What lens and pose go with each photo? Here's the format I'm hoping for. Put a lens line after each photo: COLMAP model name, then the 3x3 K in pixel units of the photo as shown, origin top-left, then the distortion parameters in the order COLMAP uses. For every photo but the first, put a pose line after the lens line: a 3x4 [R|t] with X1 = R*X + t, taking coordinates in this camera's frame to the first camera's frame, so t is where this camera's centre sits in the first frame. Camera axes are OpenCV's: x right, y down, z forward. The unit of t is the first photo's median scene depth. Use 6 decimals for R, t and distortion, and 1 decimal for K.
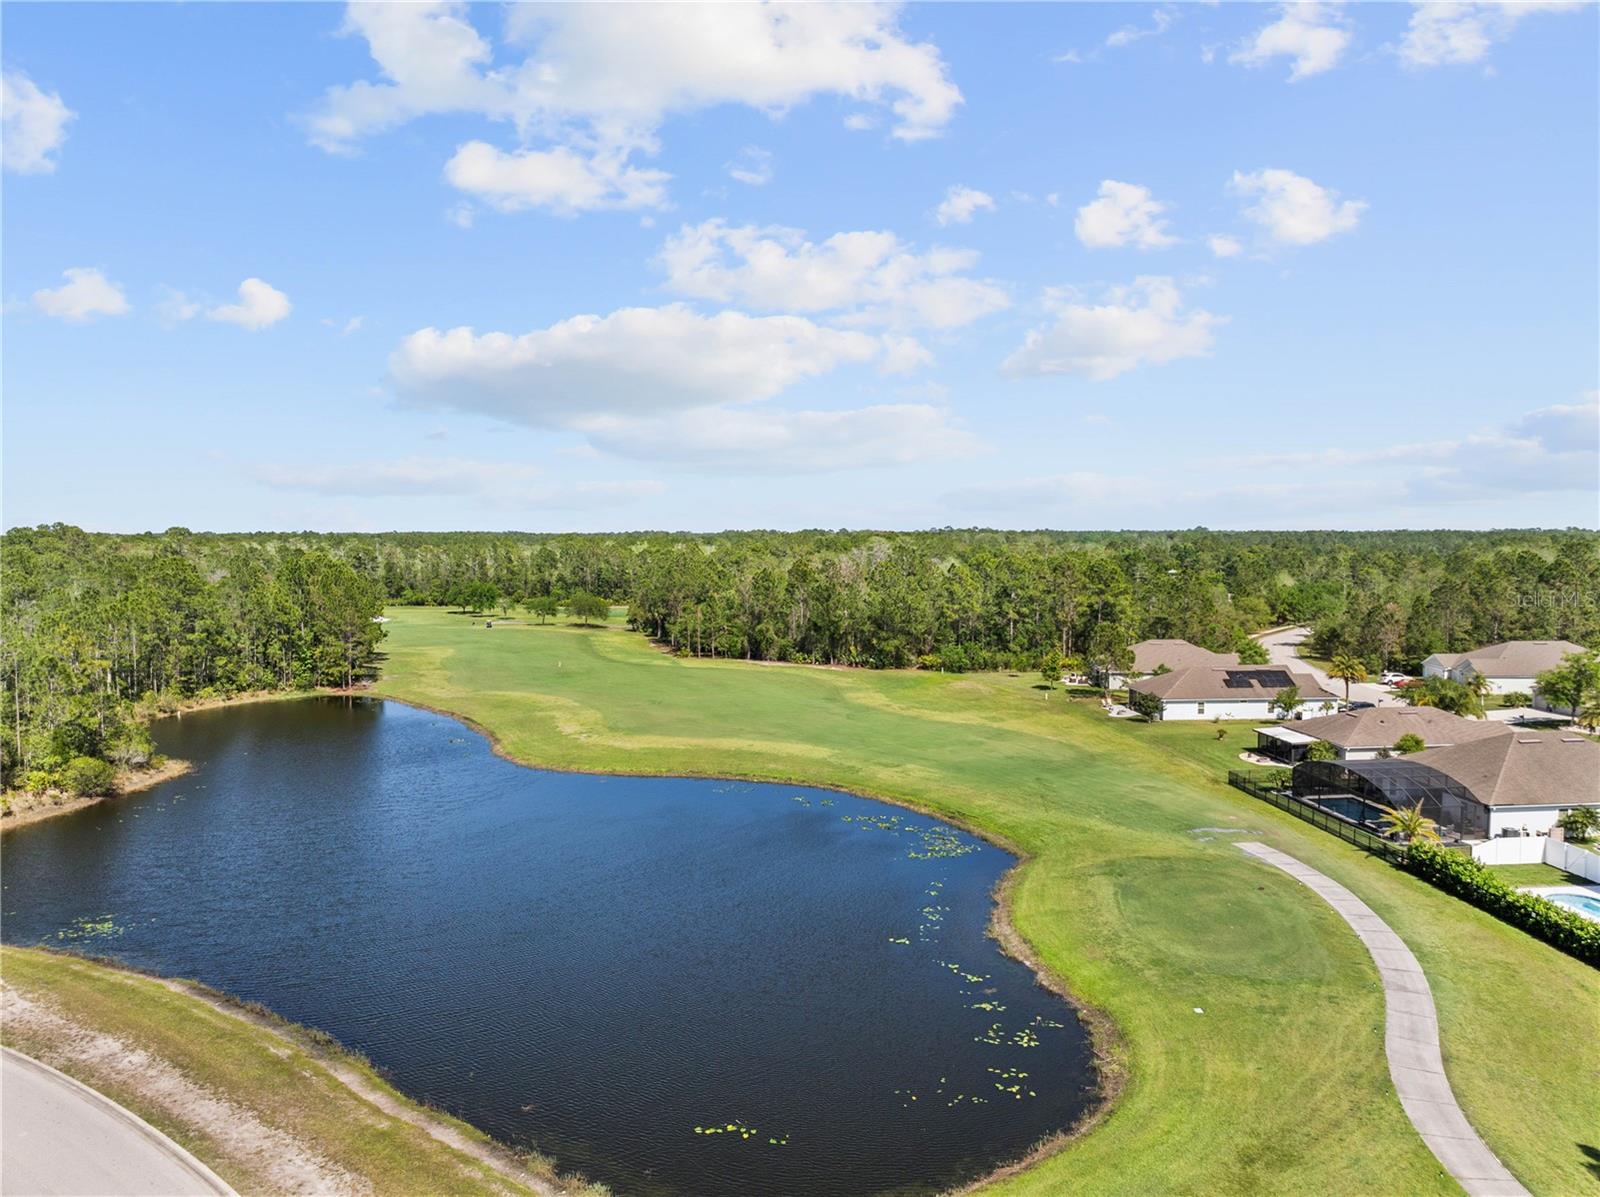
lens RADIAL K [[1119.4, 0, 800.0], [0, 1119.4, 598.5], [0, 0, 1]] dist [-0.034865, 0.003708]
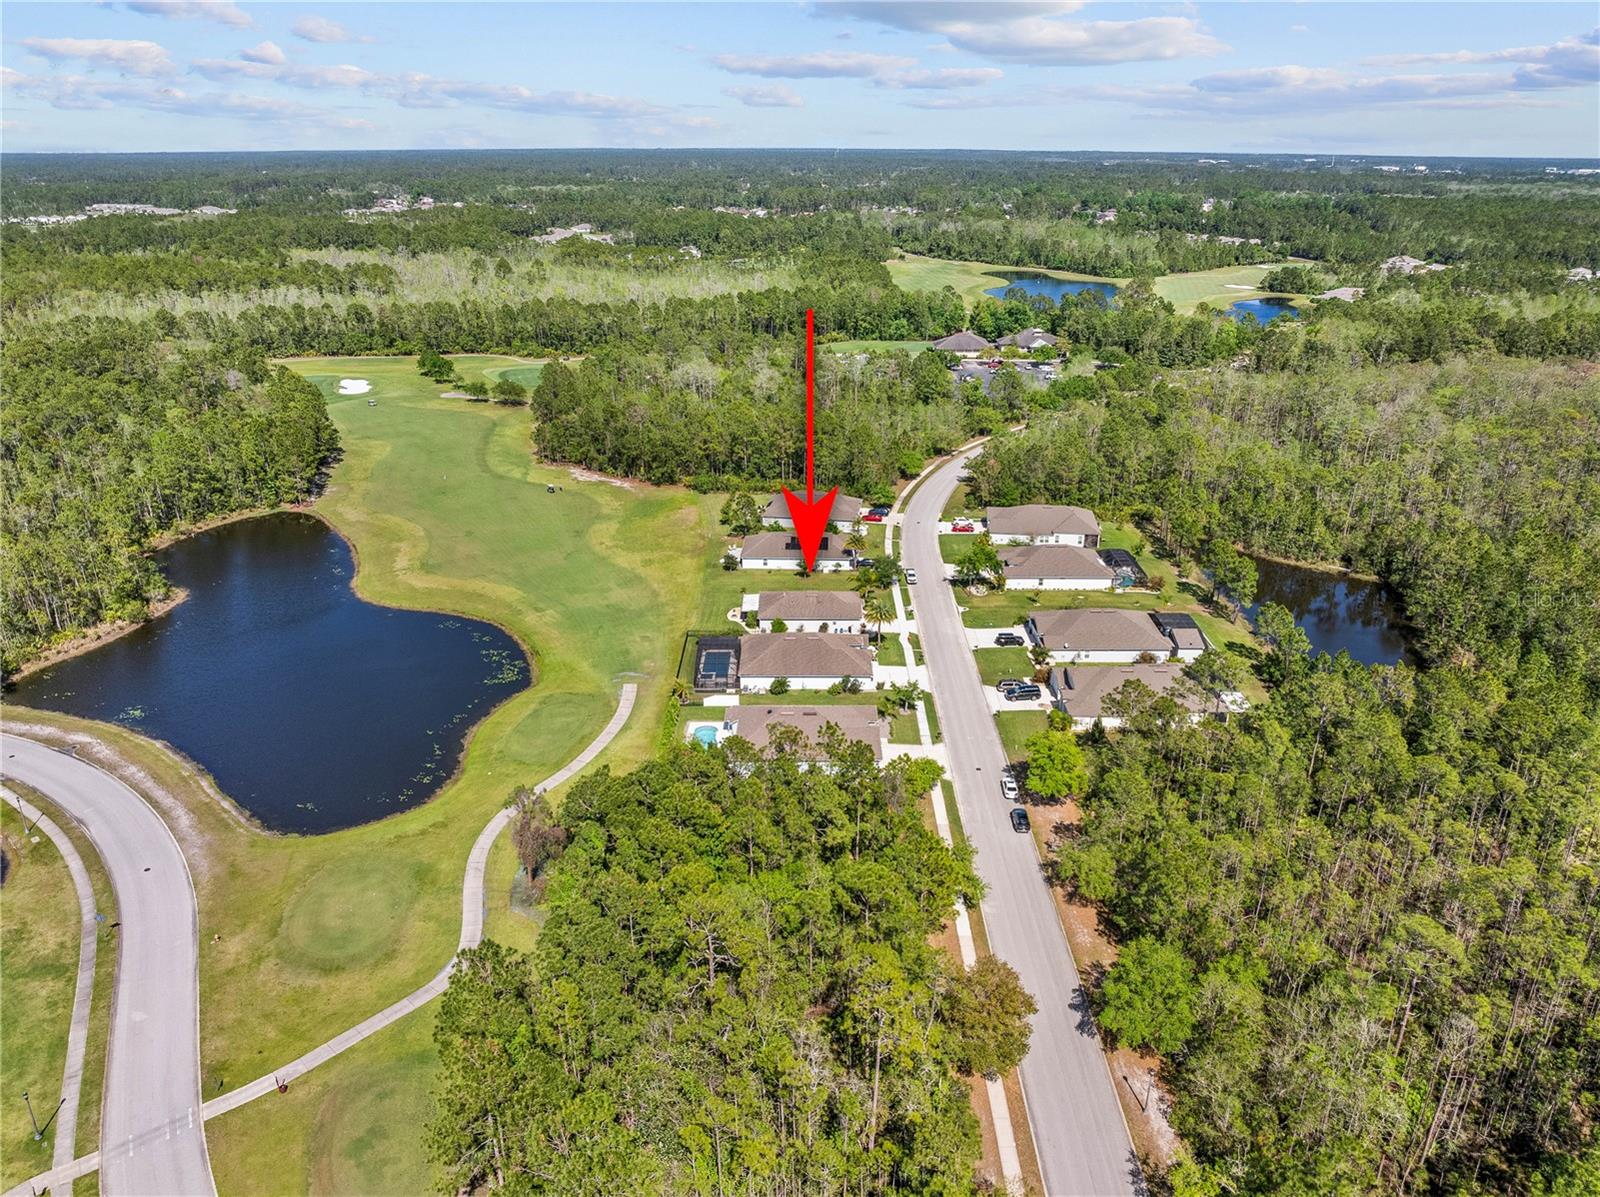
lens RADIAL K [[1119.4, 0, 800.0], [0, 1119.4, 598.5], [0, 0, 1]] dist [-0.034865, 0.003708]
pose [[0.996559, 0.034404, -0.075415, 0.783370], [-0.008060, 0.945705, 0.324925, -0.576212], [0.082499, -0.323199, 0.942728, -0.870530]]
